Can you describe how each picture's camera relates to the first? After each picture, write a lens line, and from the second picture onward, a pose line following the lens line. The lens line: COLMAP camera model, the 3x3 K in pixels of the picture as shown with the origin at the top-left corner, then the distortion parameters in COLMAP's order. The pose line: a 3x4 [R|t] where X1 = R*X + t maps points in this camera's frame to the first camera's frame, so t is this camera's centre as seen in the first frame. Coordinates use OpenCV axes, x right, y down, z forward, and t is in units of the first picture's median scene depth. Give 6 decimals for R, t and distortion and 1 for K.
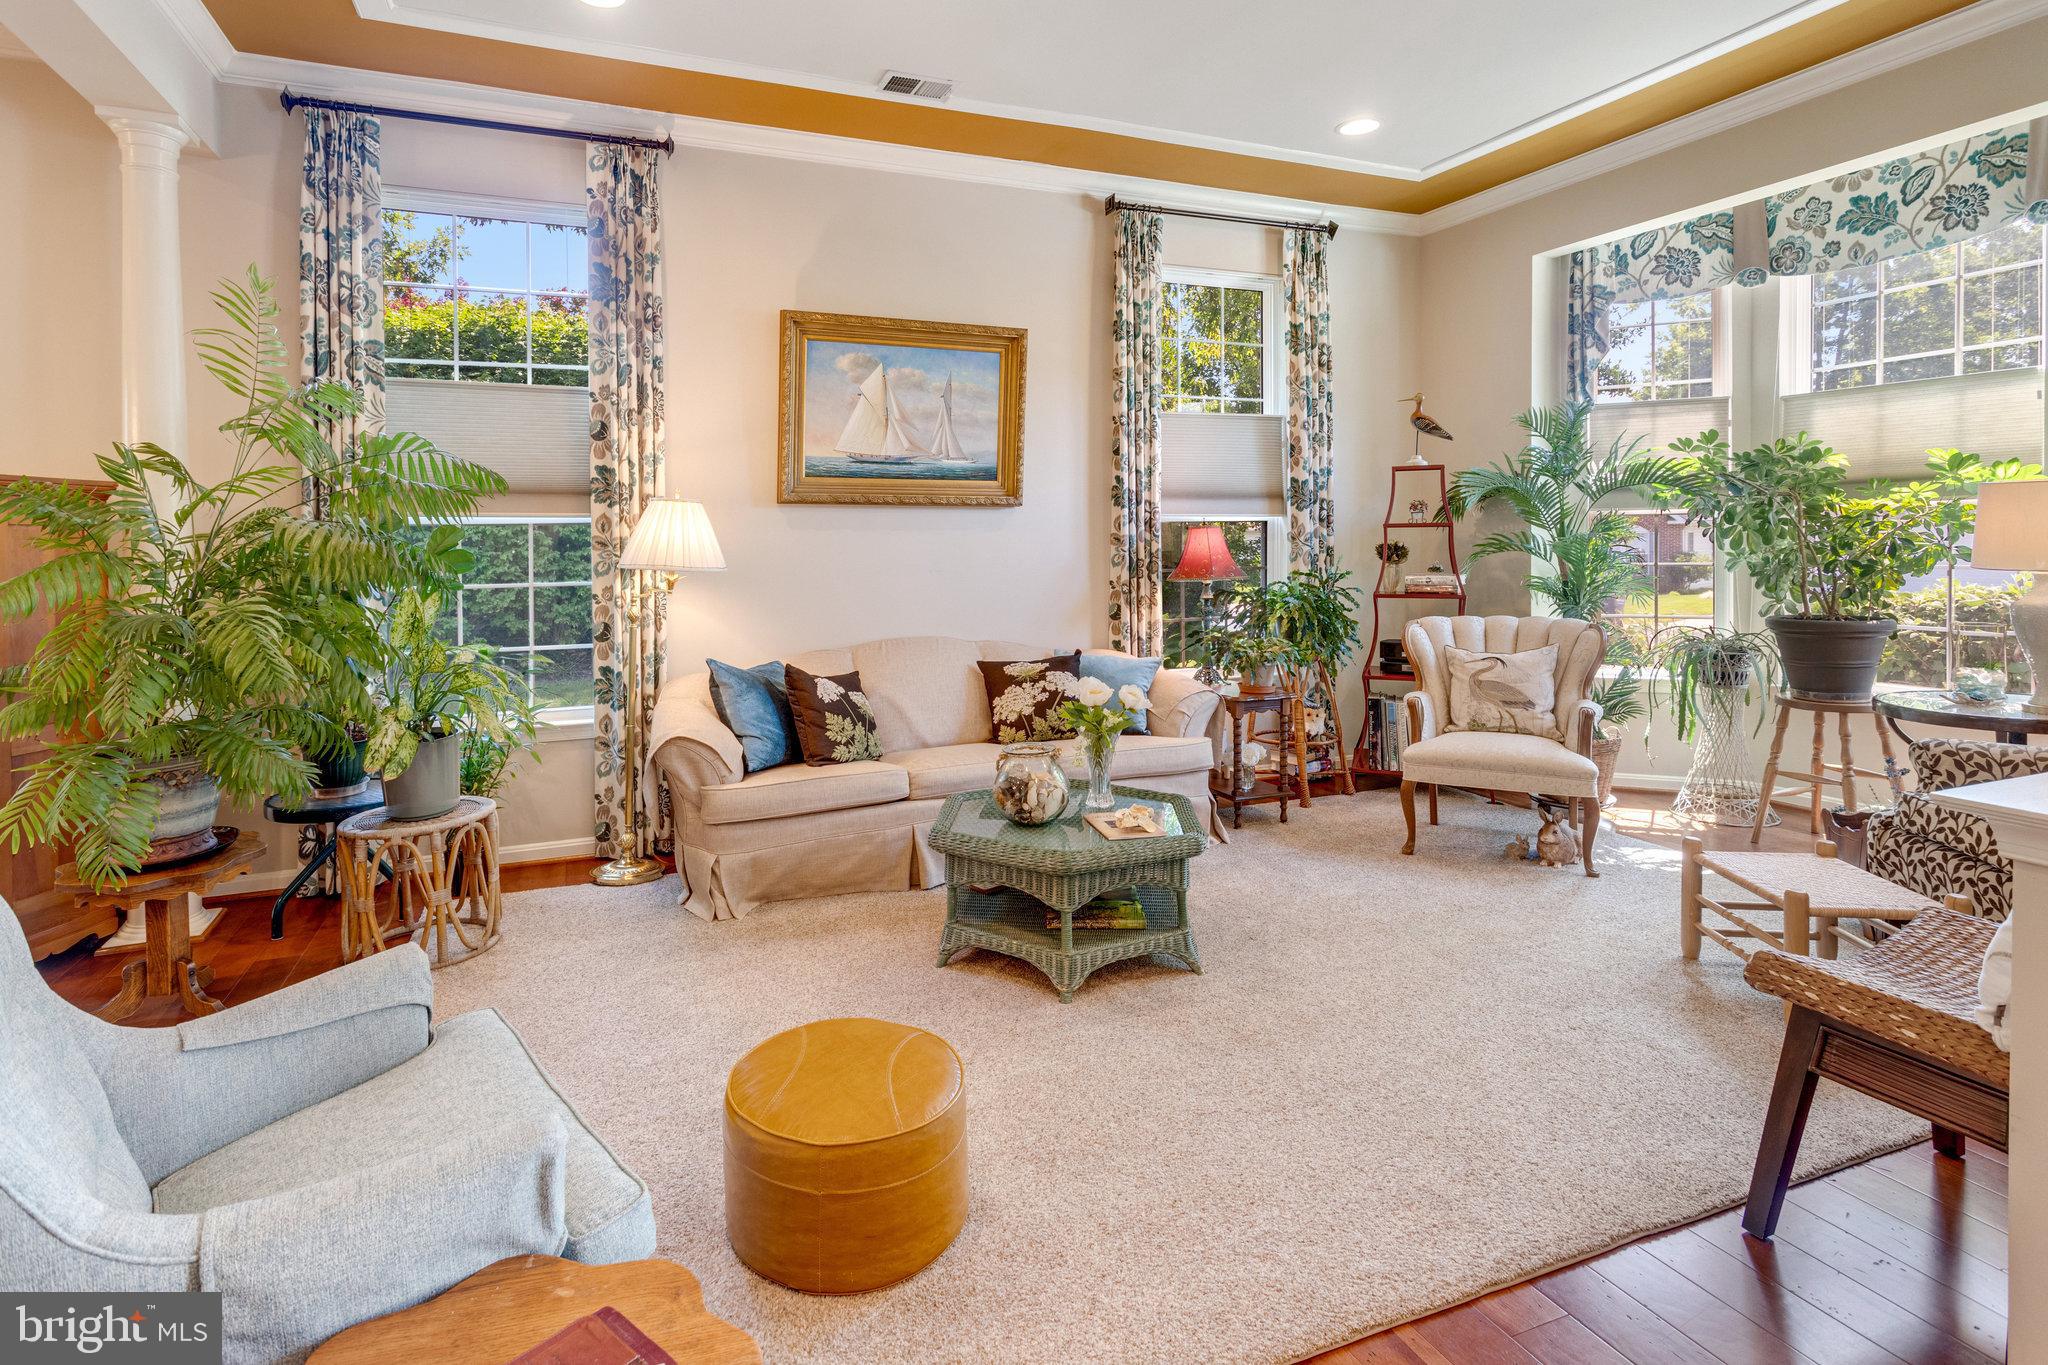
lens RADIAL K [[1025.6, 0, 984.9], [0, 1025.6, 559.2], [0, 0, 1]] dist [0.002265, 0.002362]
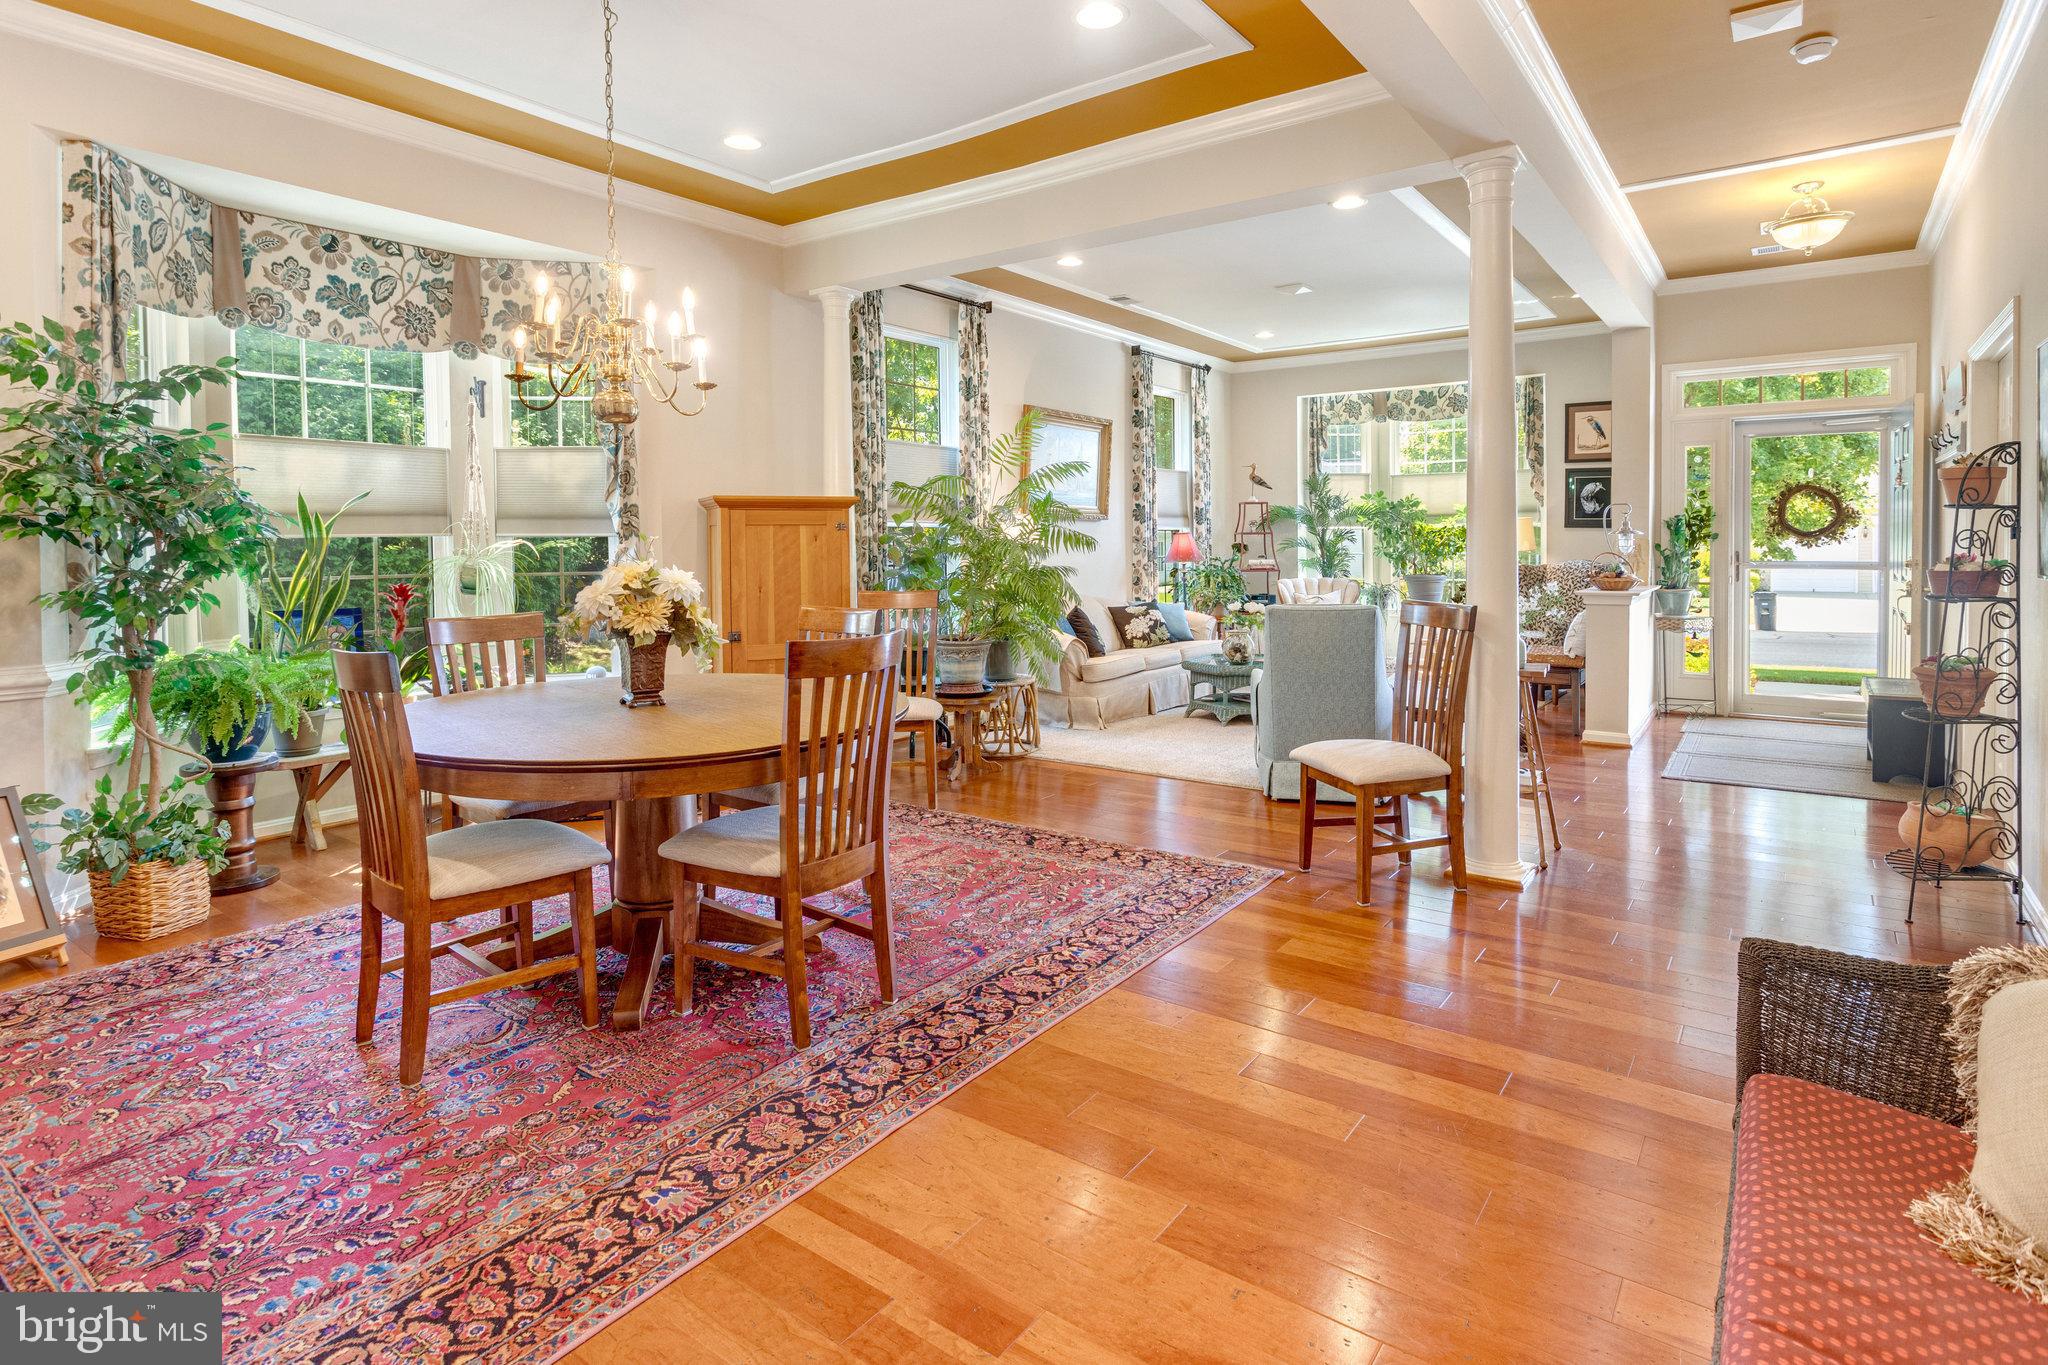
lens RADIAL K [[1025.6, 0, 1118.9], [0, 1025.6, 564.1], [0, 0, 1]] dist [0.002265, 0.002362]
pose [[0.819986, -0.008198, 0.572325, -1.030835], [0.011206, 0.999936, -0.001732, 0.028515], [-0.572274, 0.007834, 0.820025, -0.485862]]
